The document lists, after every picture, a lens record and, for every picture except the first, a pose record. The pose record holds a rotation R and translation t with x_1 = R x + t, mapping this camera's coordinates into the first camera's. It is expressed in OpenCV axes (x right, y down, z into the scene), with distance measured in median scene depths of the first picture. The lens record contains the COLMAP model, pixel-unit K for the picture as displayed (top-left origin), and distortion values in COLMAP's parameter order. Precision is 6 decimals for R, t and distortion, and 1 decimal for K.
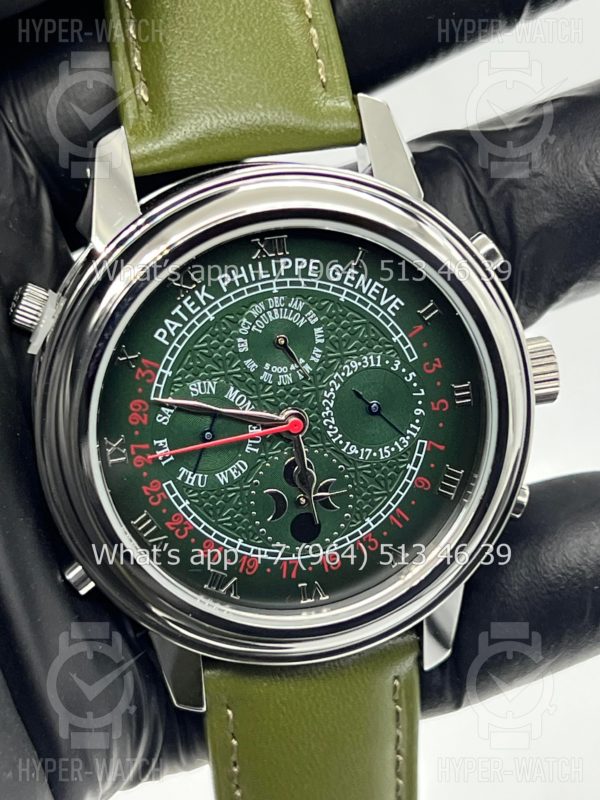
lens RADIAL K [[1841.2, 0, 299.0], [0, 1841.2, 402.9], [0, 0, 1]] dist [0.209031, 0.000000]
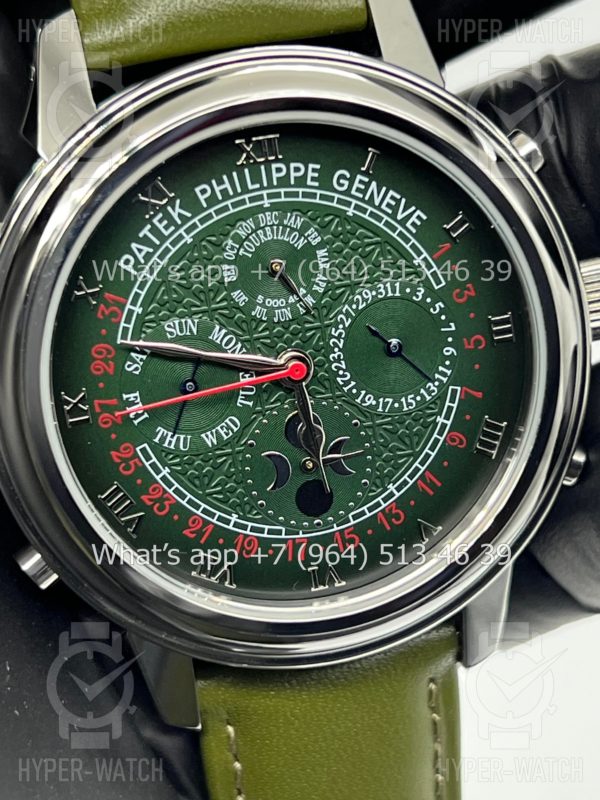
lens RADIAL K [[1841.2, 0, 300.1], [0, 1841.2, 398.6], [0, 0, 1]] dist [0.209031, 0.000000]
pose [[0.999390, -0.032107, -0.013757, 0.010087], [0.031807, 0.999262, -0.021553, 0.041790], [0.014439, 0.021102, 0.999673, 0.188473]]
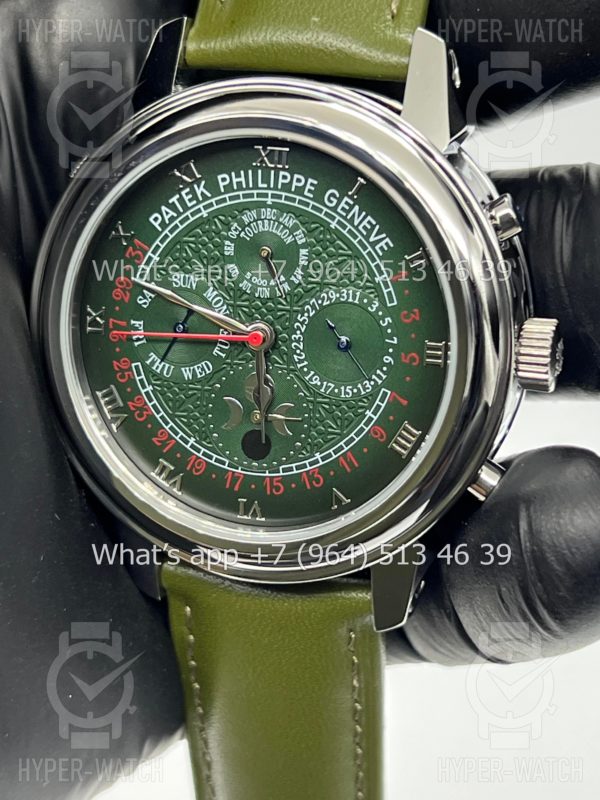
lens RADIAL K [[1841.2, 0, 297.9], [0, 1841.2, 399.9], [0, 0, 1]] dist [0.209031, 0.000000]
pose [[0.874925, 0.249208, -0.415213, 0.436371], [-0.254740, 0.966051, 0.043035, -0.004300], [0.411842, 0.068119, 0.908706, 0.104125]]
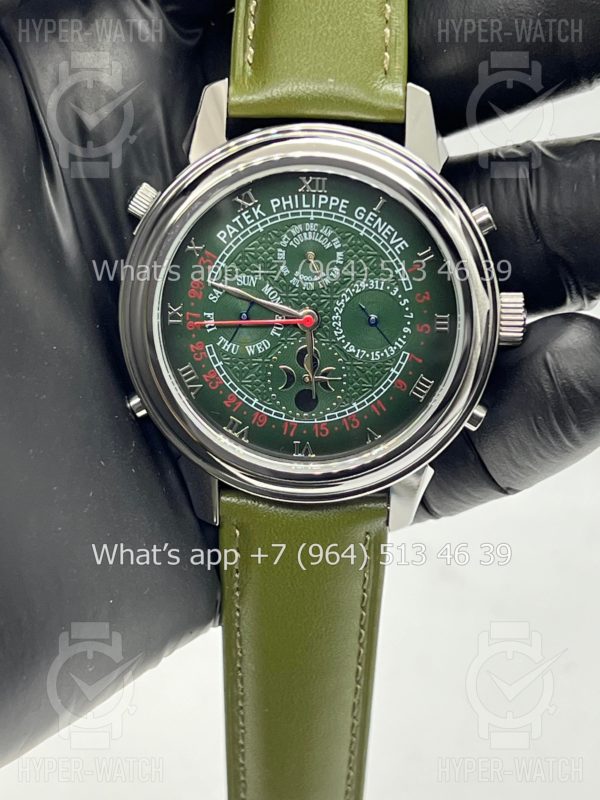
lens RADIAL K [[1841.2, 0, 303.0], [0, 1841.2, 396.1], [0, 0, 1]] dist [0.209031, 0.000000]
pose [[0.964952, 0.191192, -0.179761, 0.241779], [-0.190190, 0.981479, 0.022955, 0.035458], [0.180820, 0.012039, 0.983442, -0.306421]]
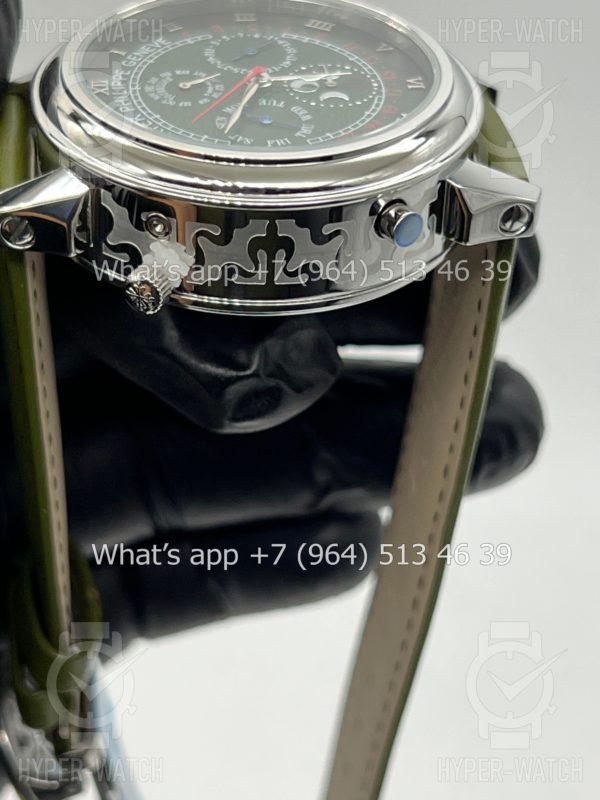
lens RADIAL K [[1841.2, 0, 300.4], [0, 1841.2, 400.0], [0, 0, 1]] dist [0.209031, 0.000000]
pose [[0.018156, -0.725379, 0.688110, -0.918095], [0.989522, -0.085557, -0.116299, 0.150396], [0.143233, 0.683012, 0.716225, 0.326935]]
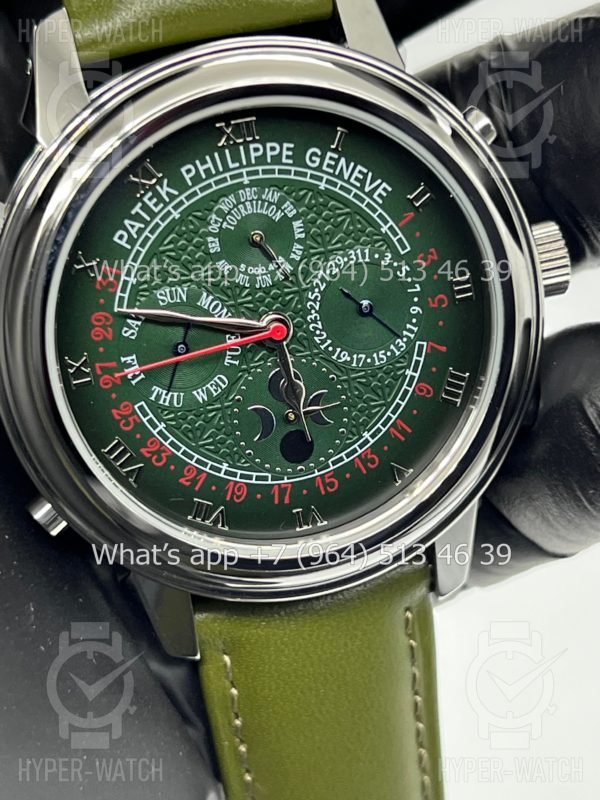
lens RADIAL K [[1841.2, 0, 296.6], [0, 1841.2, 401.4], [0, 0, 1]] dist [0.209031, 0.000000]
pose [[0.998184, -0.059987, -0.005463, 0.009845], [0.059999, 0.998197, 0.001932, 0.044652], [0.005337, -0.002256, 0.999983, 0.103941]]
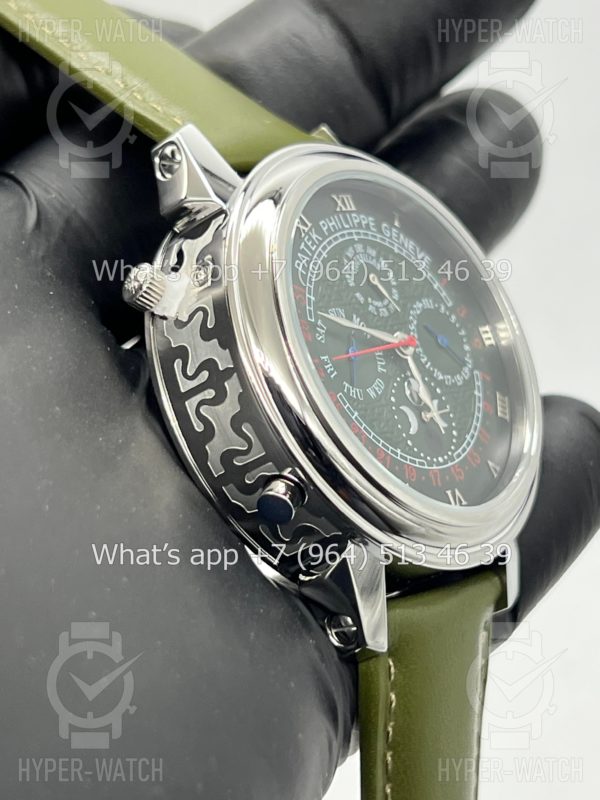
lens RADIAL K [[1841.2, 0, 293.7], [0, 1841.2, 399.8], [0, 0, 1]] dist [0.209031, 0.000000]
pose [[0.779887, -0.052781, 0.623691, -0.746562], [0.360352, 0.852599, -0.378445, 0.433970], [-0.511784, 0.519893, 0.683951, 0.290230]]
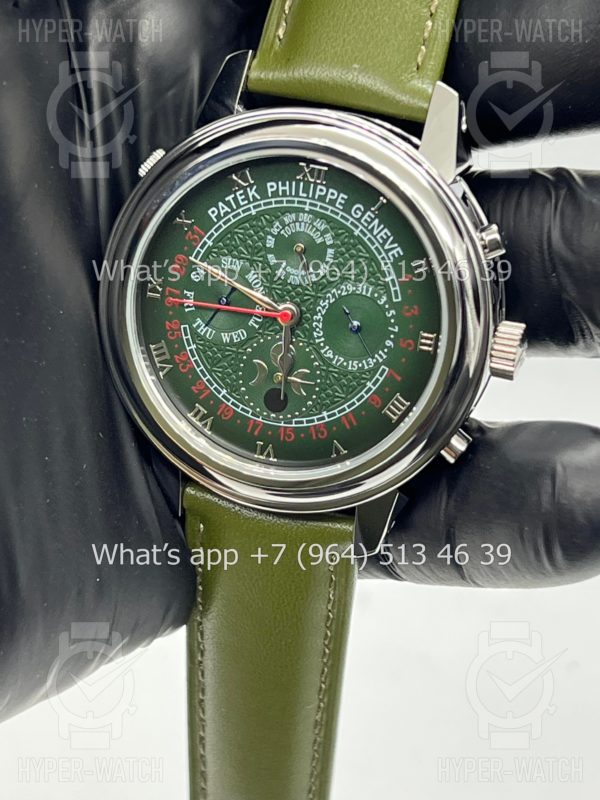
lens RADIAL K [[1841.2, 0, 295.5], [0, 1841.2, 400.2], [0, 0, 1]] dist [0.209031, 0.000000]
pose [[0.866063, 0.346272, -0.360596, 0.469641], [-0.348034, 0.935406, 0.062356, -0.014583], [0.358896, 0.071495, 0.930635, -0.154615]]
